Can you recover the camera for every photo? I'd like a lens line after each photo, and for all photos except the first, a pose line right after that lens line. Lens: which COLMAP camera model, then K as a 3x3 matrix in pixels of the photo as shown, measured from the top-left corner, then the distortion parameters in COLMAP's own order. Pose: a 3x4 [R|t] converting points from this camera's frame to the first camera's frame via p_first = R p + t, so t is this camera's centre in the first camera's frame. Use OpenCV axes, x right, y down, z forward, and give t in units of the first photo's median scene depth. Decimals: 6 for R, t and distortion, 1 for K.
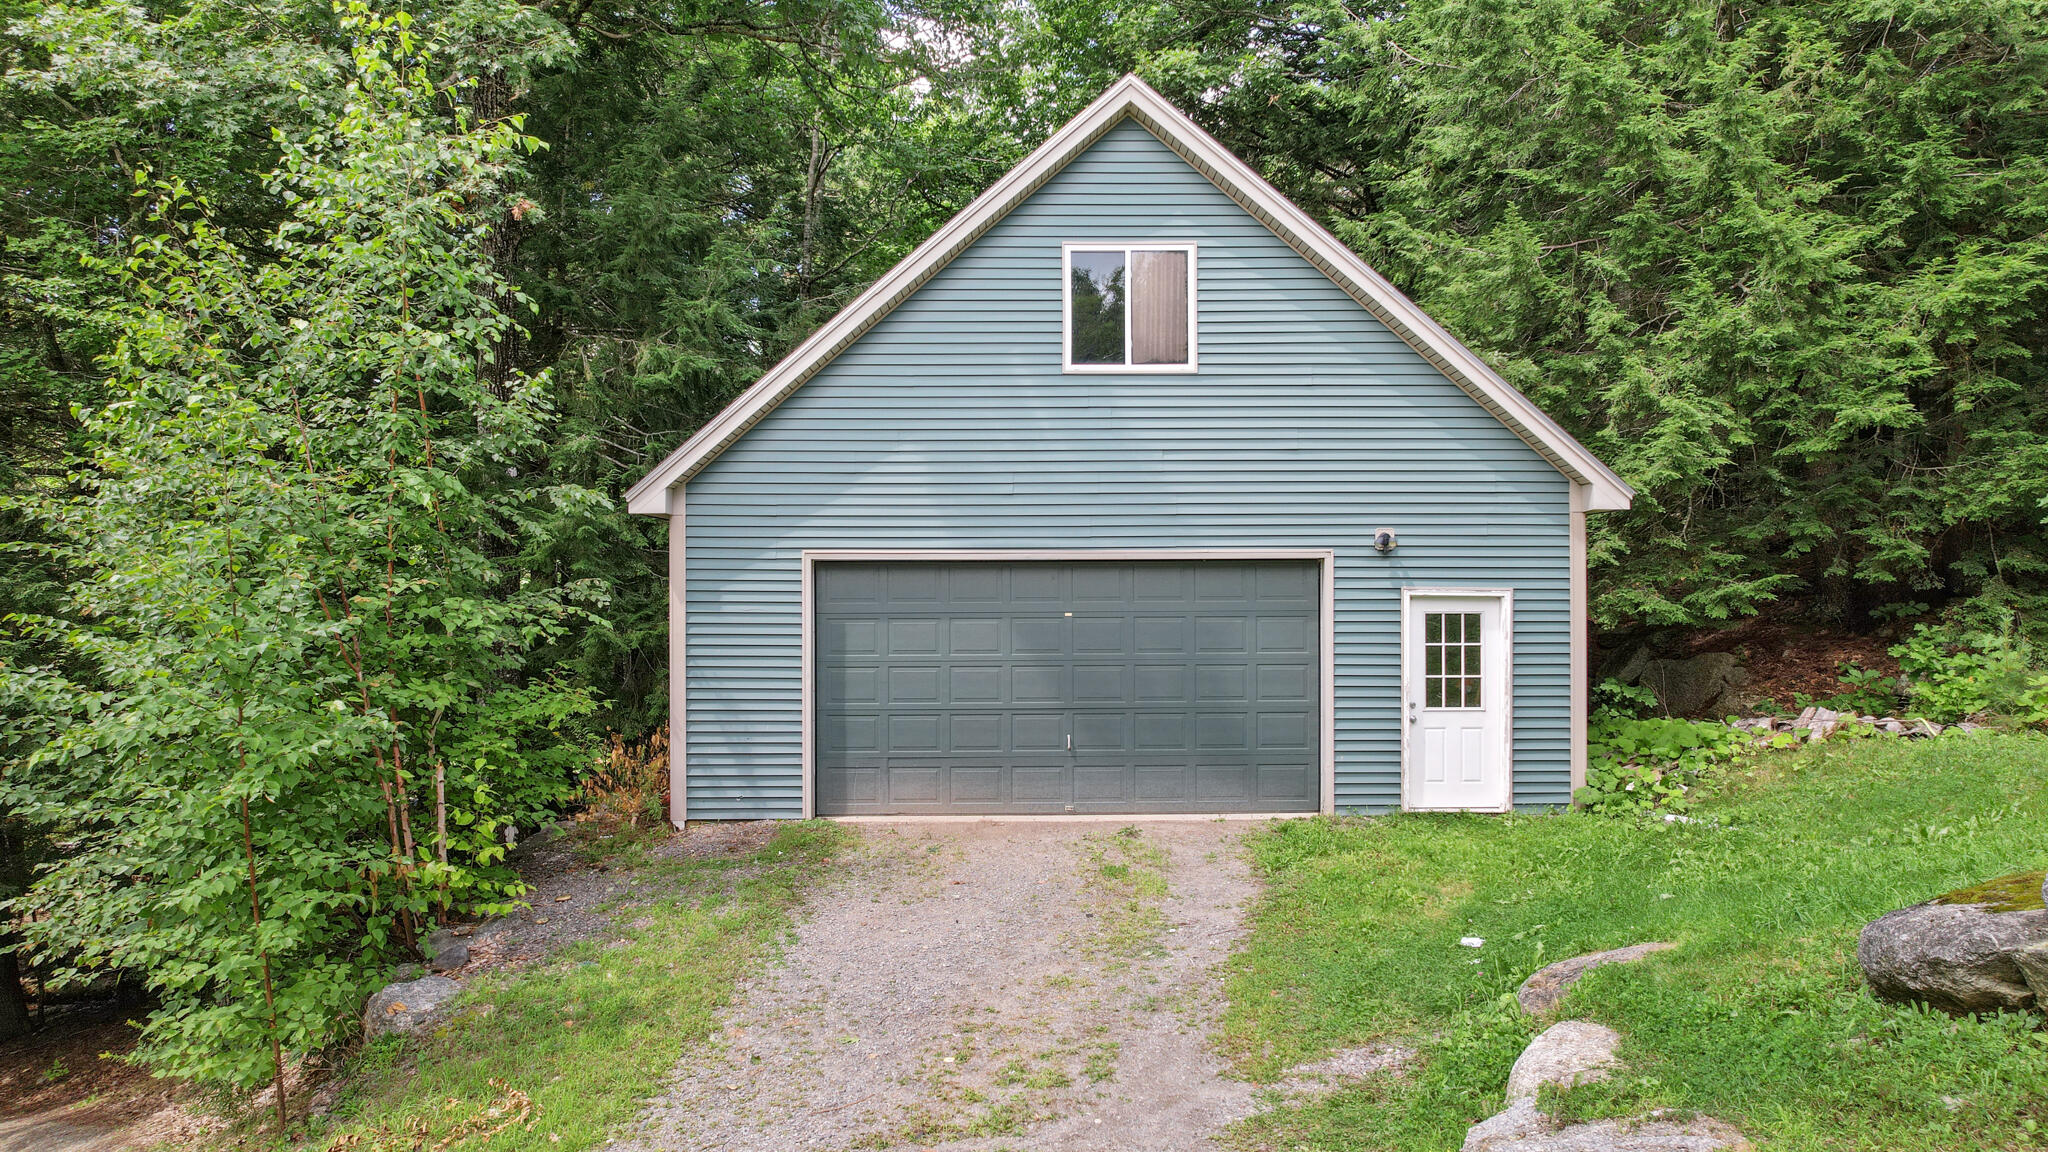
lens RADIAL K [[1322.6, 0, 1057.1], [0, 1322.6, 571.1], [0, 0, 1]] dist [-0.029409, 0.022741]
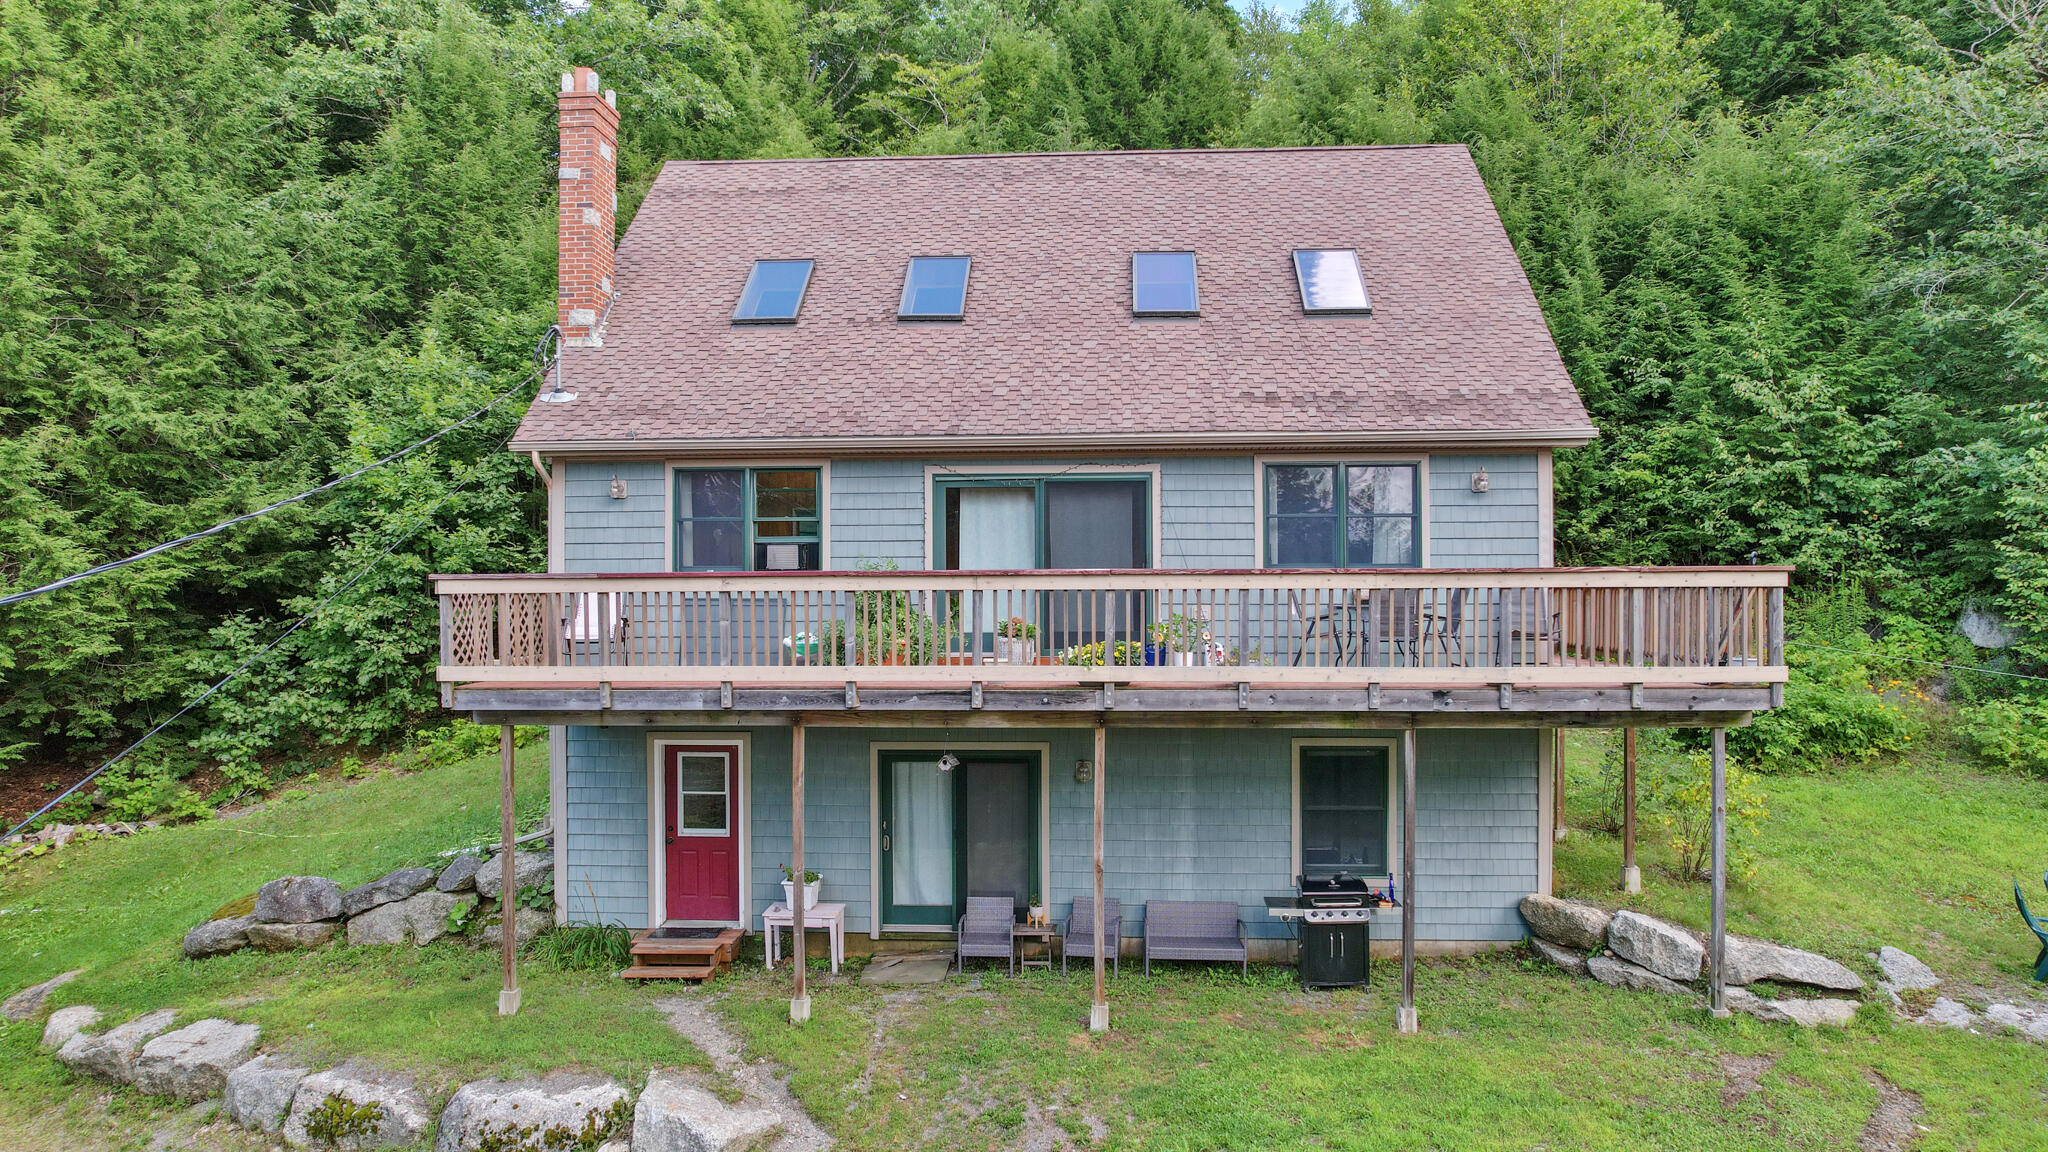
lens RADIAL K [[1309.6, 0, 1022.0], [0, 1309.6, 587.9], [0, 0, 1]] dist [-0.083608, 0.075280]
pose [[0.270621, 0.004018, 0.962678, -0.655265], [-0.009579, 0.999953, -0.001481, -0.206118], [-0.962638, -0.008820, 0.270646, -0.615649]]
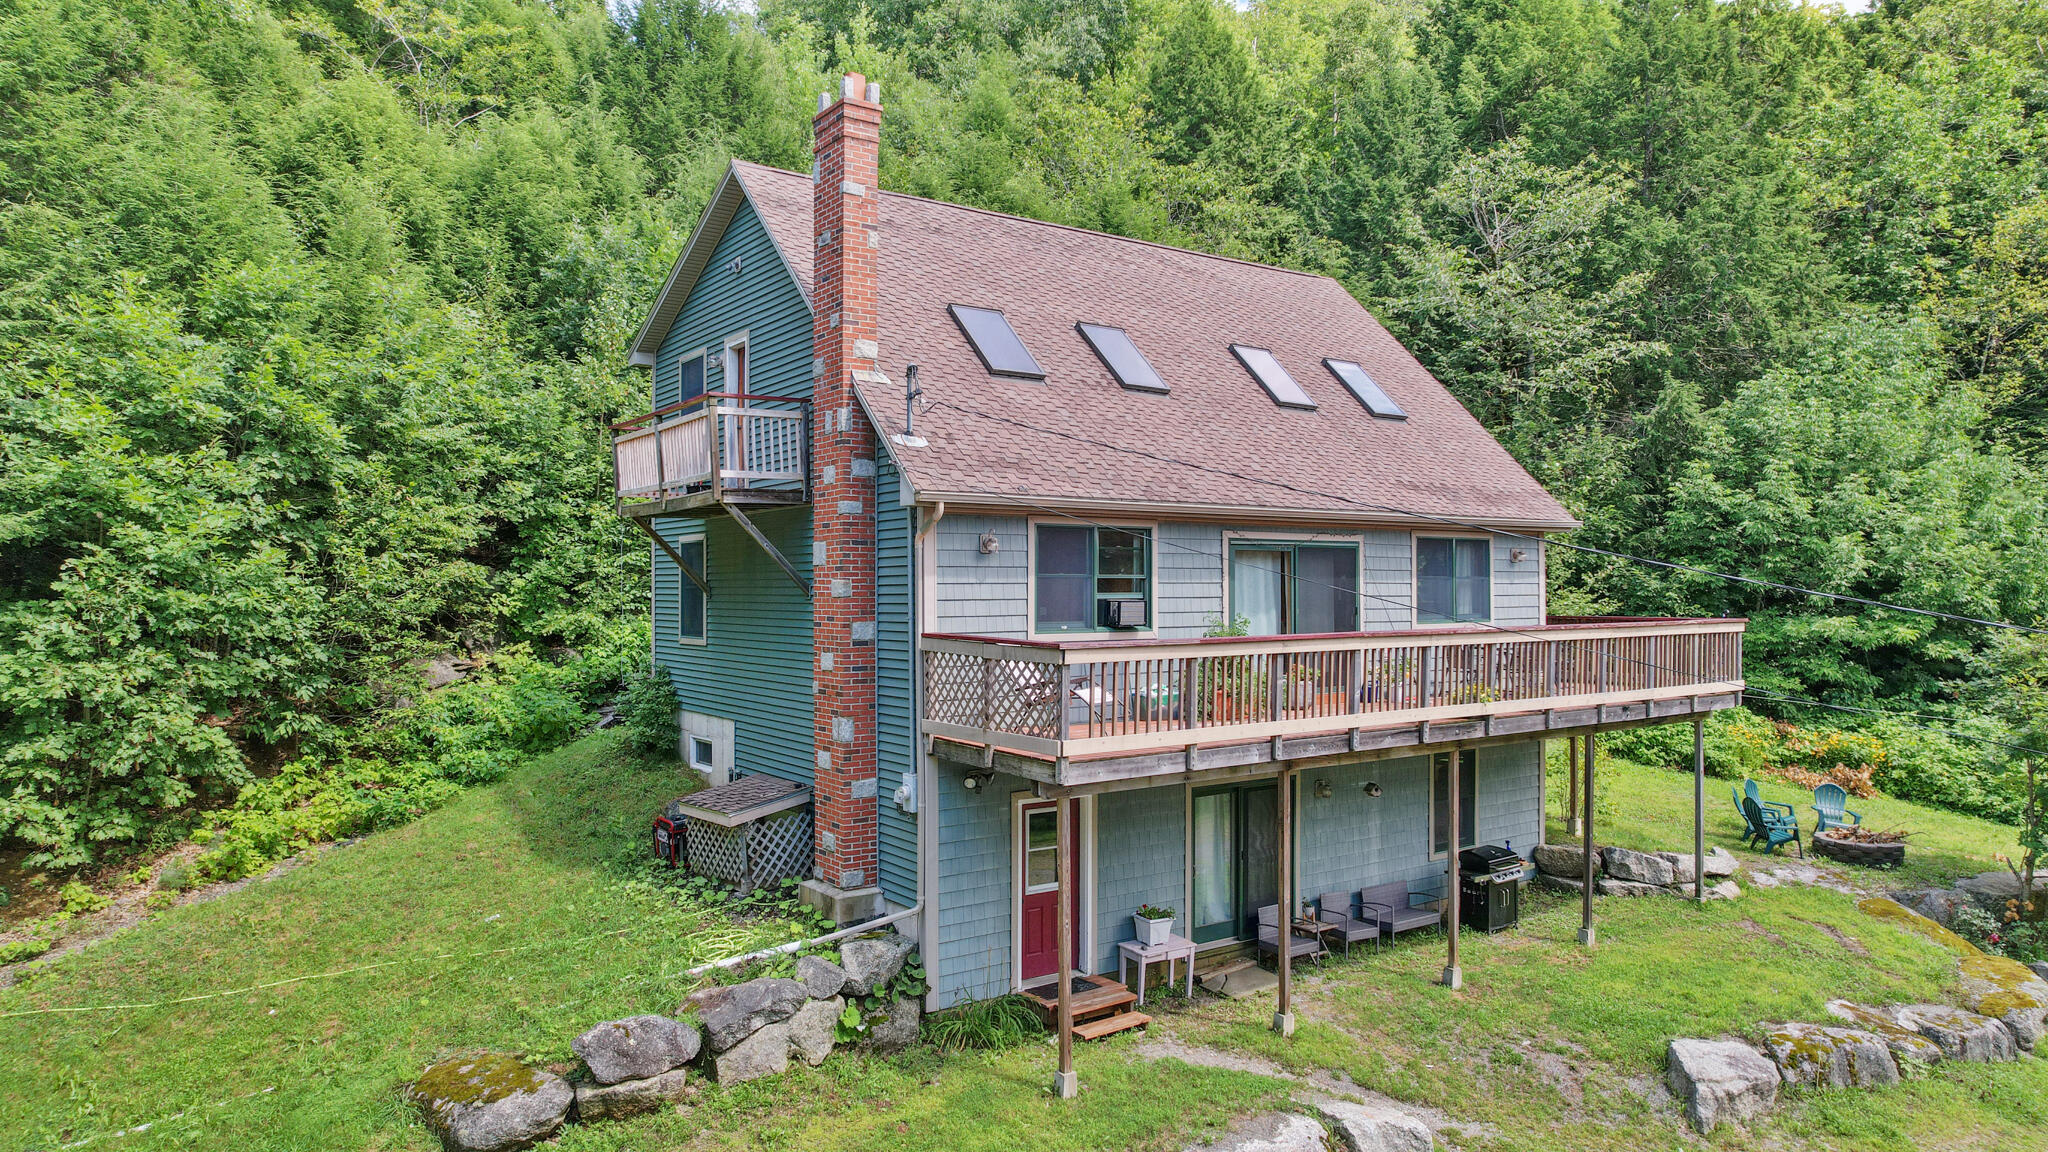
lens RADIAL K [[1309.6, 0, 1022.0], [0, 1309.6, 587.9], [0, 0, 1]] dist [-0.083608, 0.075280]
pose [[-0.400257, 0.007700, 0.916371, -0.676011], [-0.009550, 0.999875, -0.012574, -0.240293], [-0.916353, -0.013784, -0.400134, 0.446062]]
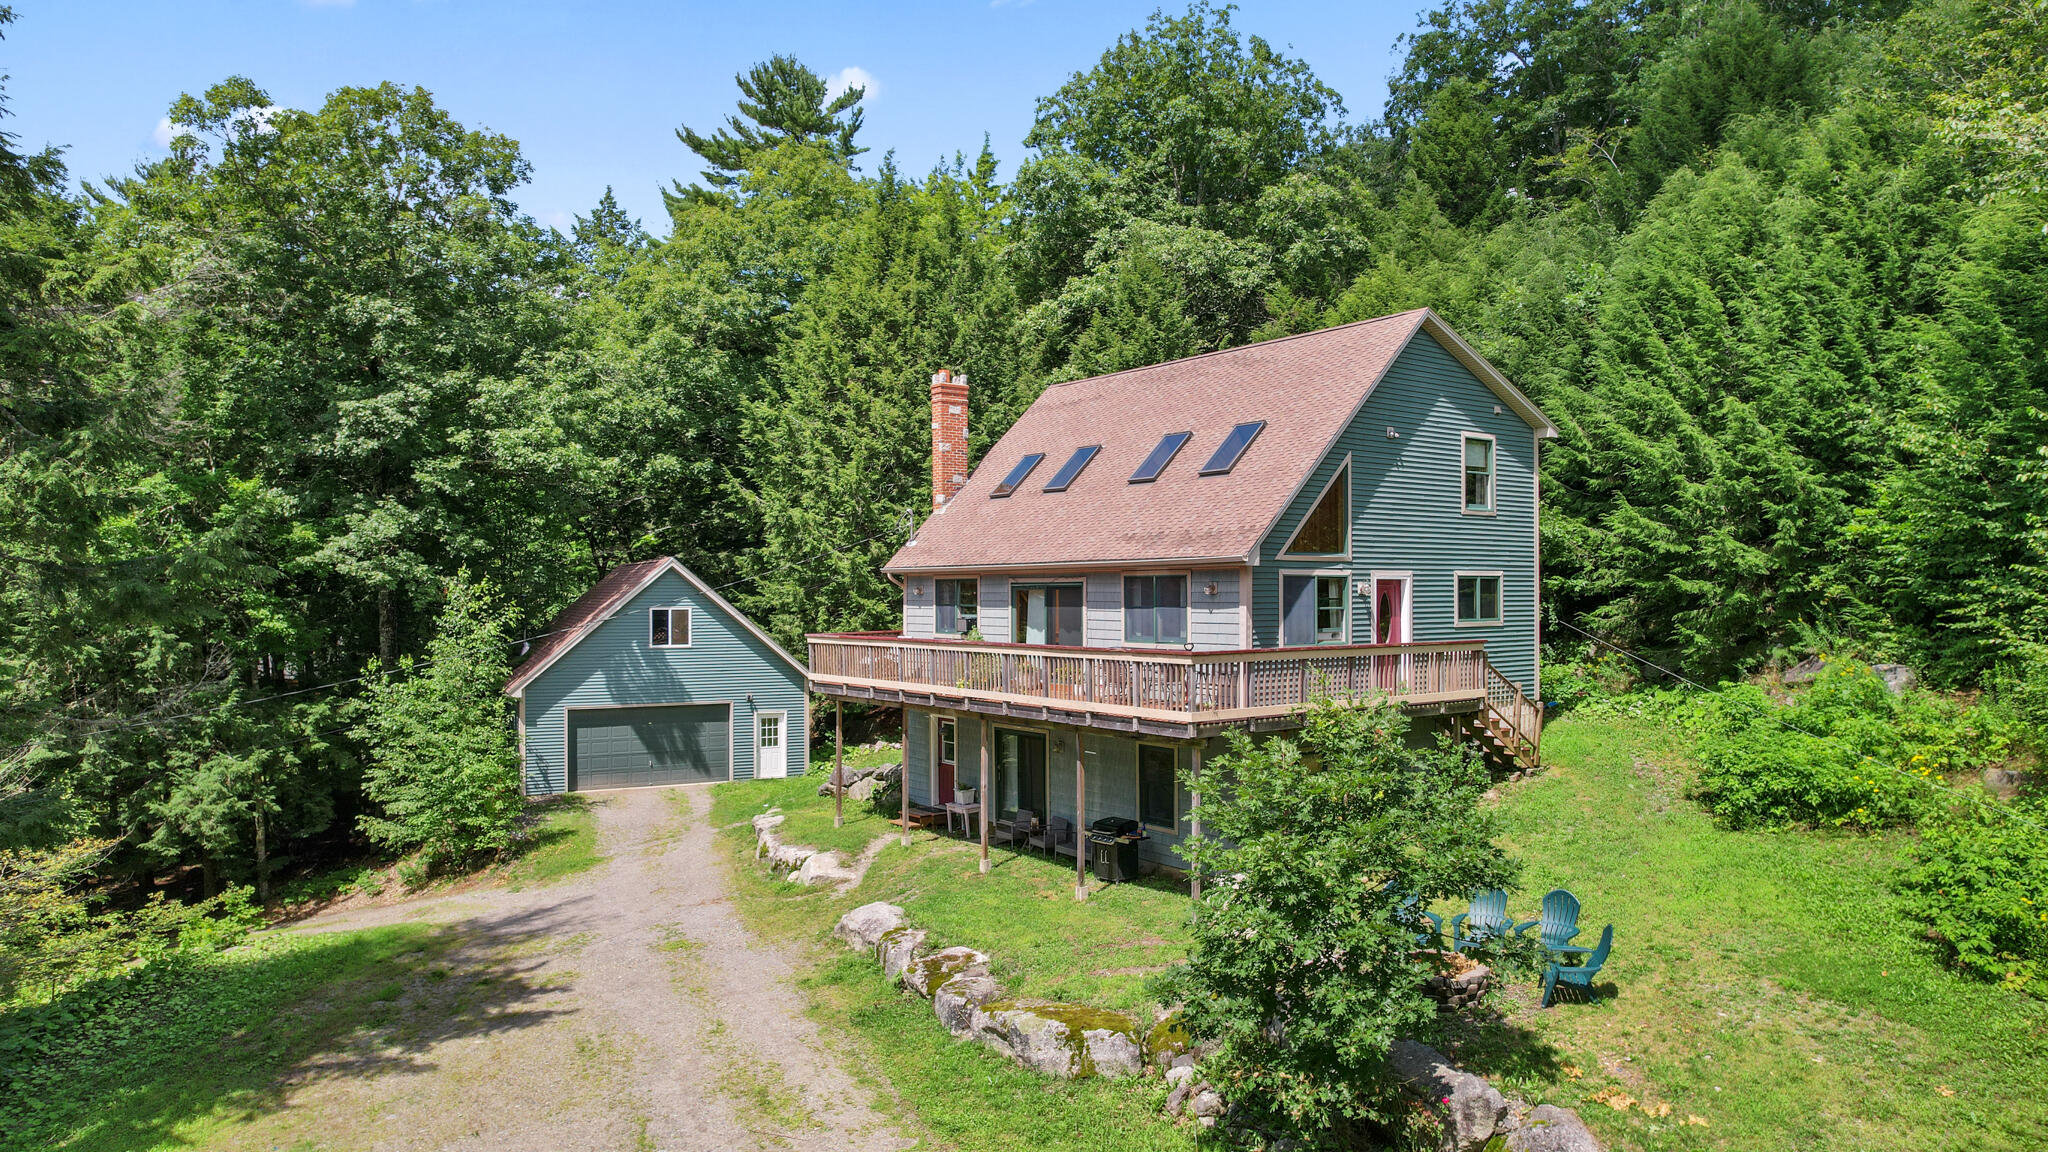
lens RADIAL K [[1309.6, 0, 1022.0], [0, 1309.6, 587.9], [0, 0, 1]] dist [-0.083608, 0.075280]
pose [[0.912339, -0.001272, 0.409433, -0.450248], [-0.002549, 0.999958, 0.008787, -0.317217], [-0.409428, -0.009060, 0.912298, -2.185670]]
